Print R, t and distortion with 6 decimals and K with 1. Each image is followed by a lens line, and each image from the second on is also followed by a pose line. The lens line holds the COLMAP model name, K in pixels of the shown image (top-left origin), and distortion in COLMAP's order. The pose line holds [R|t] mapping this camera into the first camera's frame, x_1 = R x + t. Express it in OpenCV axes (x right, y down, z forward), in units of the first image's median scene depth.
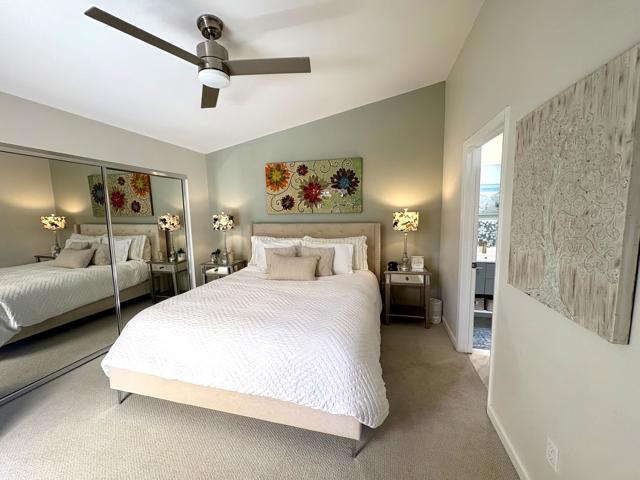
lens RADIAL K [[255.8, 0, 321.3], [0, 255.8, 240.5], [0, 0, 1]] dist [0.000873, 0.000425]
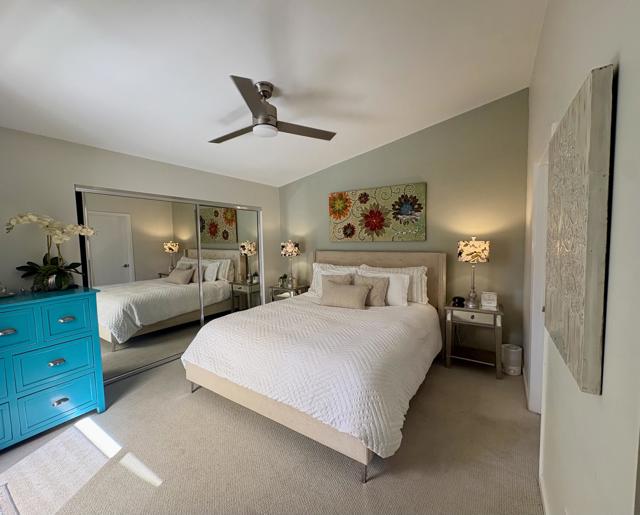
lens RADIAL K [[275.1, 0, 321.9], [0, 275.1, 258.0], [0, 0, 1]] dist [0.000642, 0.000005]
pose [[0.945213, 0.024833, -0.325509, 0.127619], [-0.038035, 0.998689, -0.034256, -0.000096], [0.324232, 0.044760, 0.944918, -0.052412]]
